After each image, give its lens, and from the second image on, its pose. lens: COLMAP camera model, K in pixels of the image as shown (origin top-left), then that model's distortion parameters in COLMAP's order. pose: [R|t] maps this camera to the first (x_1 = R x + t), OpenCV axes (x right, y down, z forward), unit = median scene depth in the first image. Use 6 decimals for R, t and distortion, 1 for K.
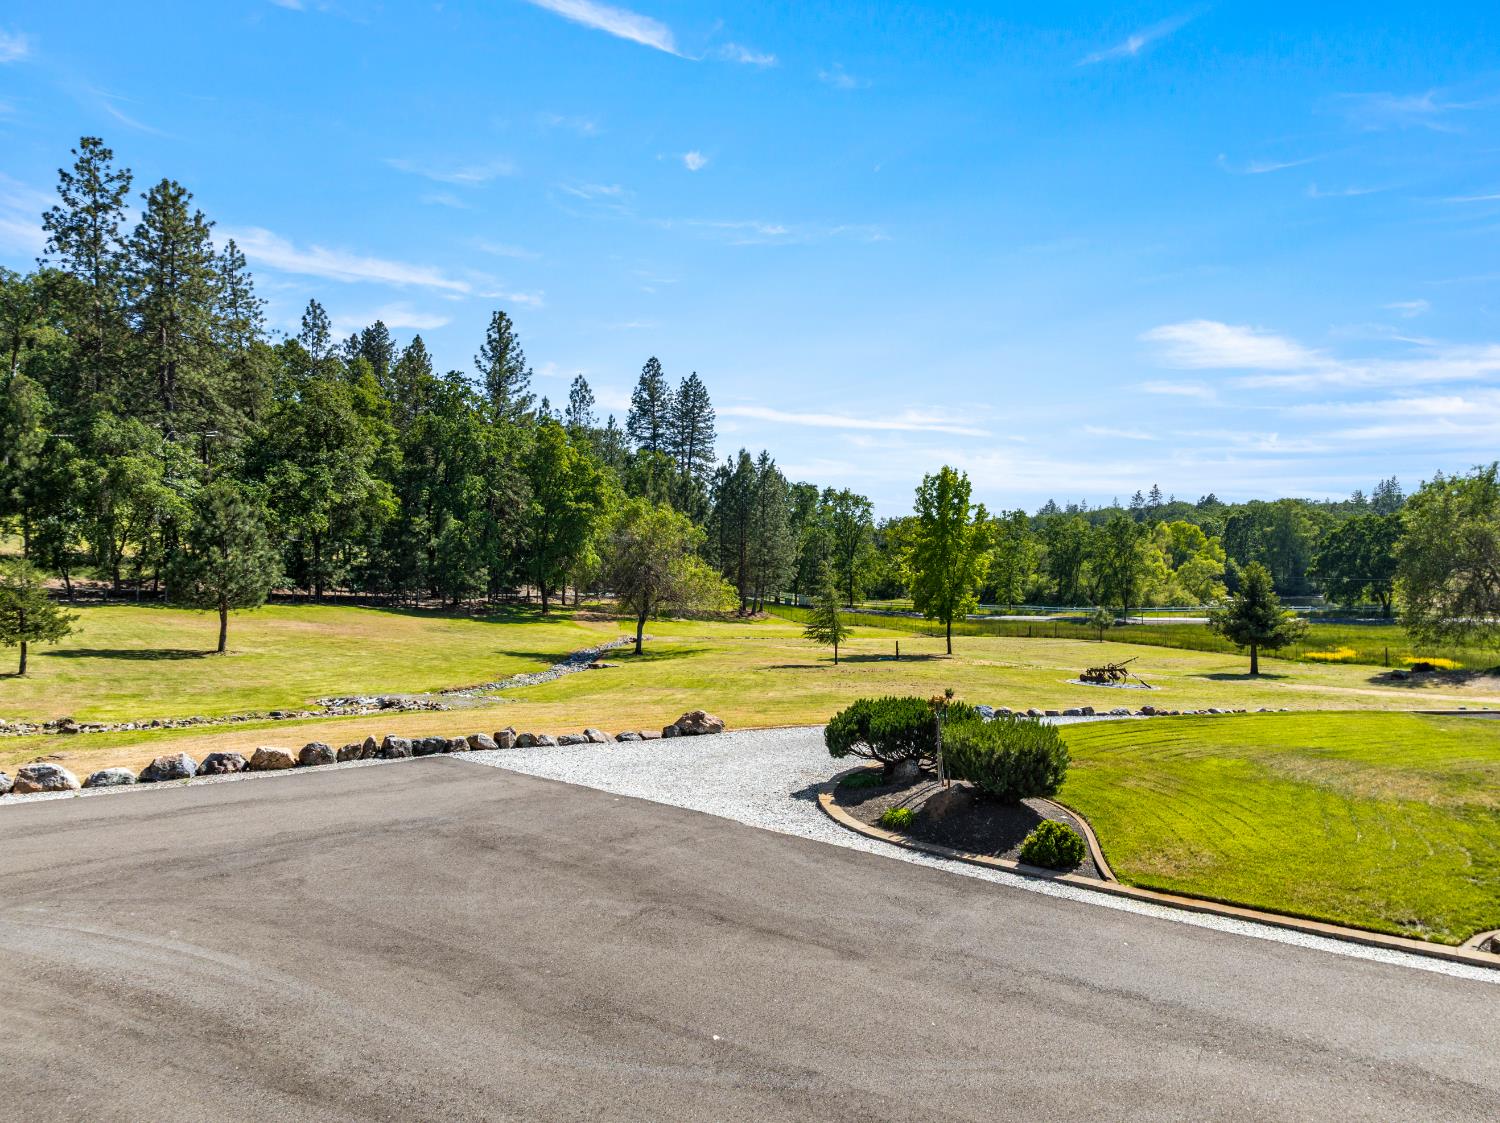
lens RADIAL K [[1045.3, 0, 743.4], [0, 1045.3, 562.8], [0, 0, 1]] dist [-0.011875, 0.014346]
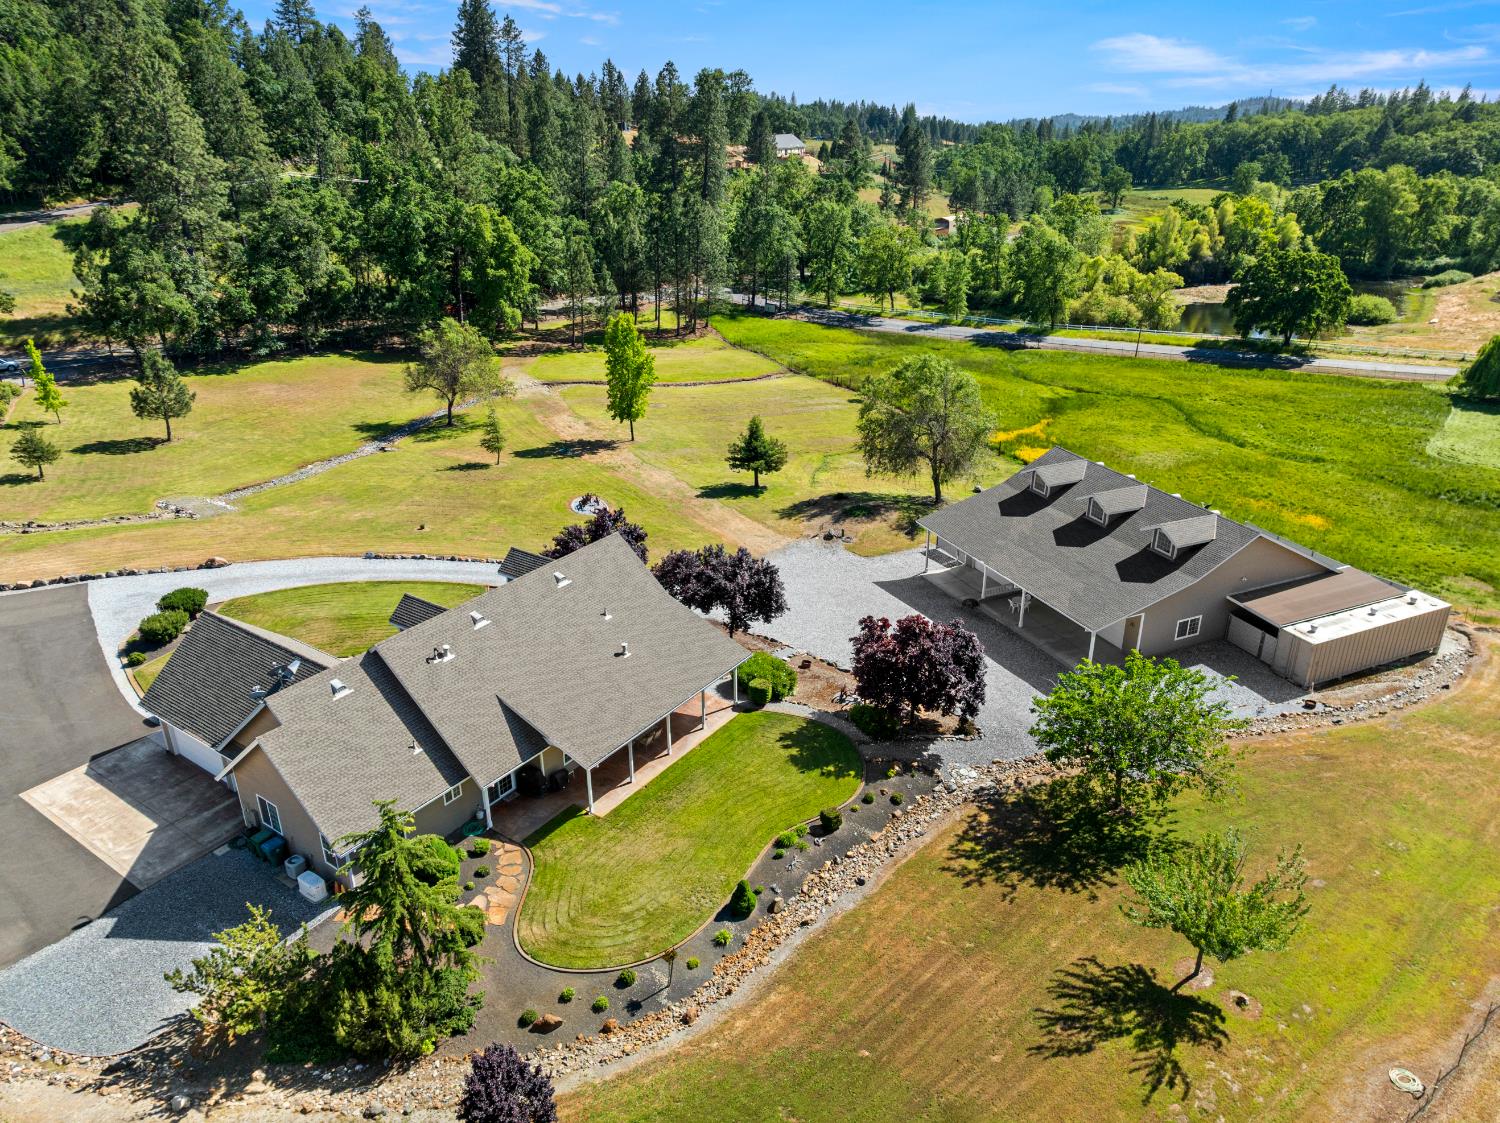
lens RADIAL K [[1045.3, 0, 746.4], [0, 1045.3, 561.7], [0, 0, 1]] dist [-0.011875, 0.014346]
pose [[0.970804, 0.083894, -0.224724, 0.727742], [0.007329, 0.926034, 0.377368, -0.322740], [0.239761, -0.367997, 0.898383, -0.380036]]
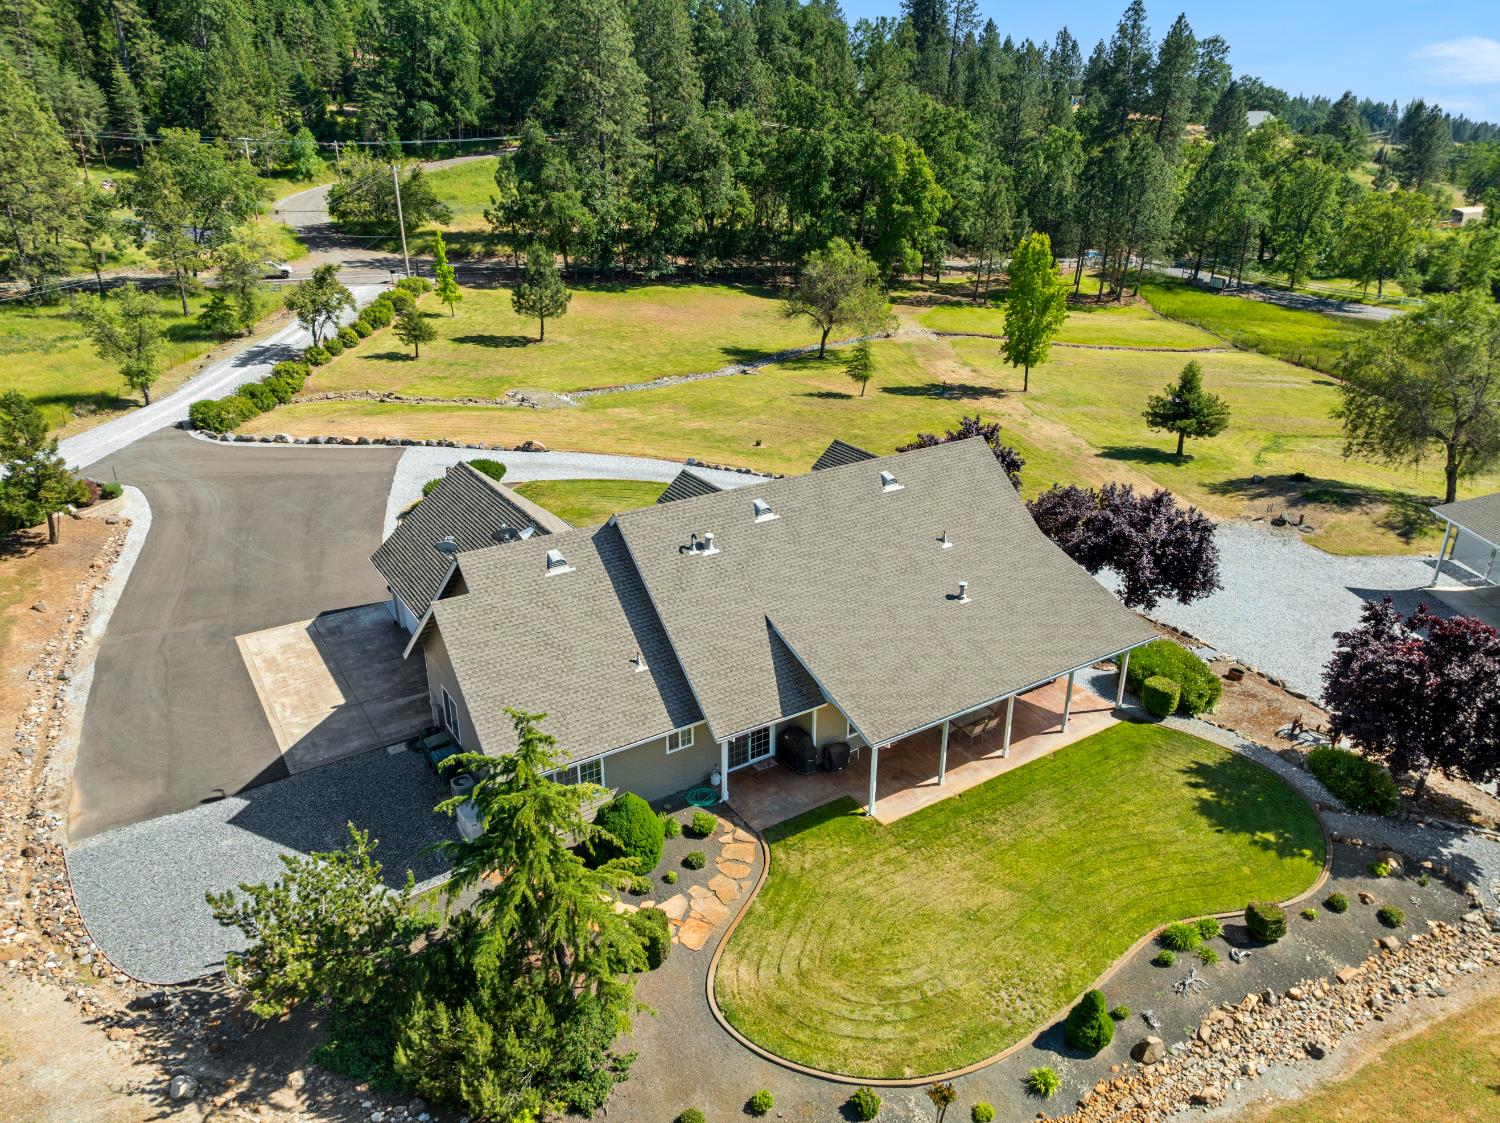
lens RADIAL K [[1045.3, 0, 746.1], [0, 1045.3, 561.6], [0, 0, 1]] dist [-0.011875, 0.014346]
pose [[0.808879, 0.225417, -0.543048, 0.669500], [-0.008405, 0.927930, 0.372660, -0.189010], [0.587915, -0.296873, 0.752478, -0.198364]]
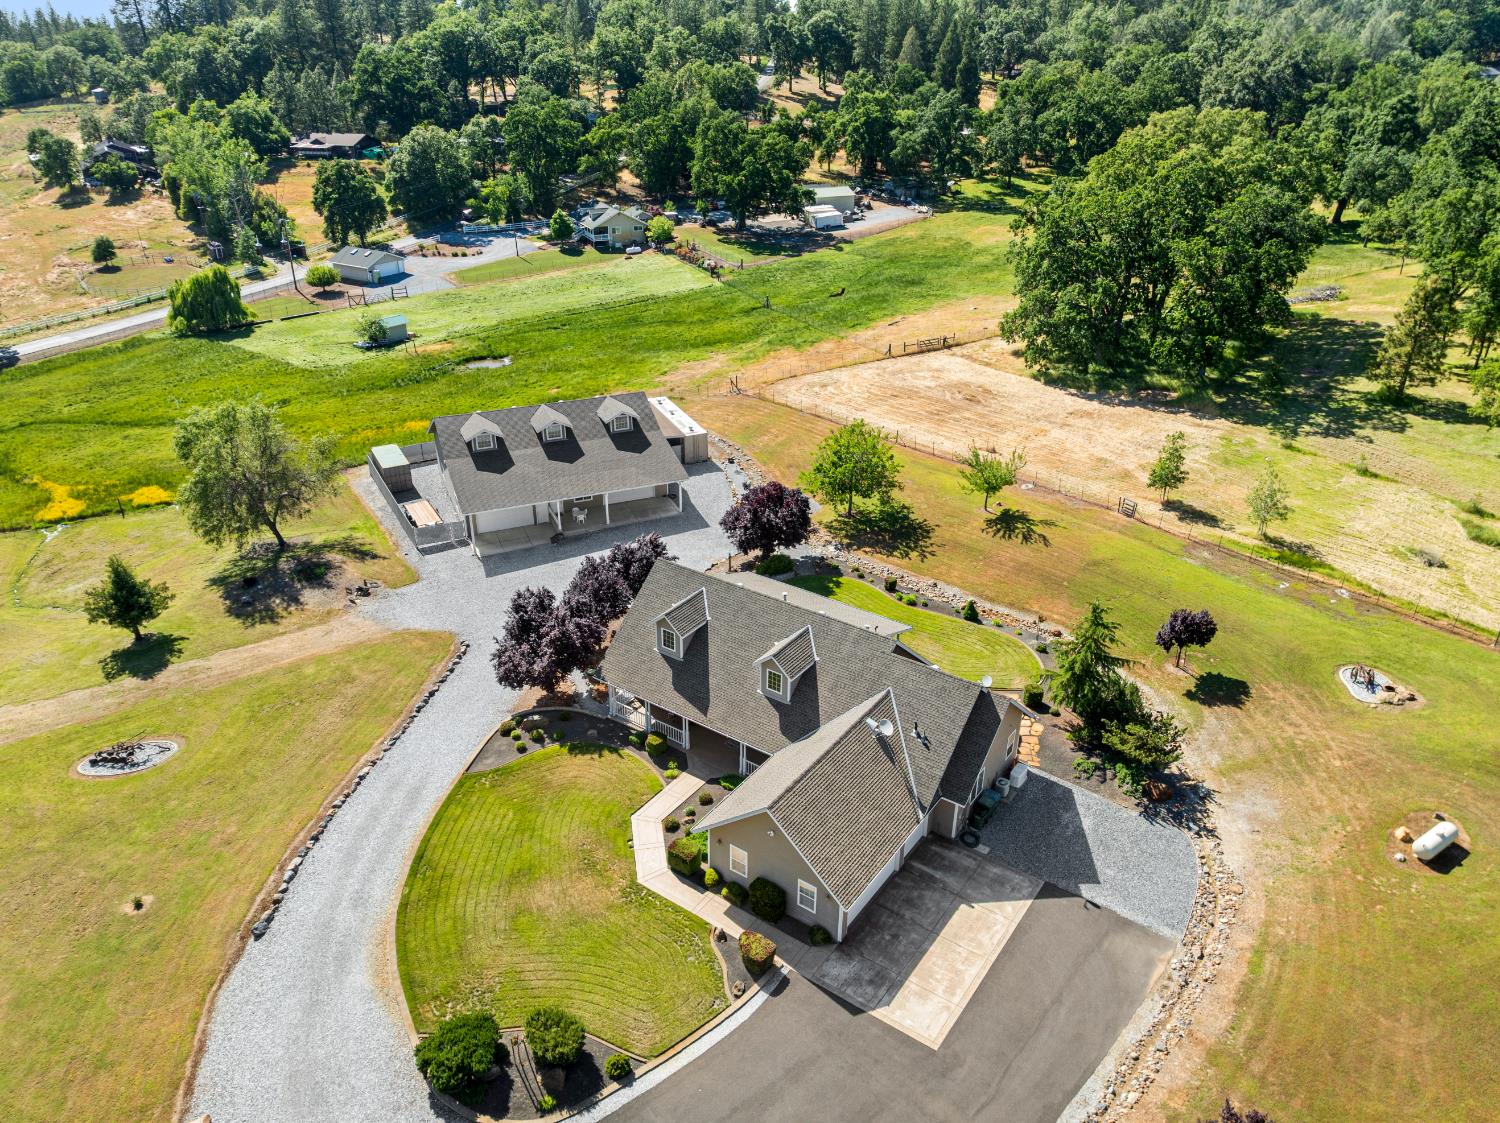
lens RADIAL K [[1045.3, 0, 743.1], [0, 1045.3, 559.3], [0, 0, 1]] dist [-0.011875, 0.014346]
pose [[0.251716, -0.448940, 0.857375, -0.275681], [0.026415, 0.888757, 0.457617, -0.433472], [-0.967441, -0.092542, 0.235573, 0.056276]]
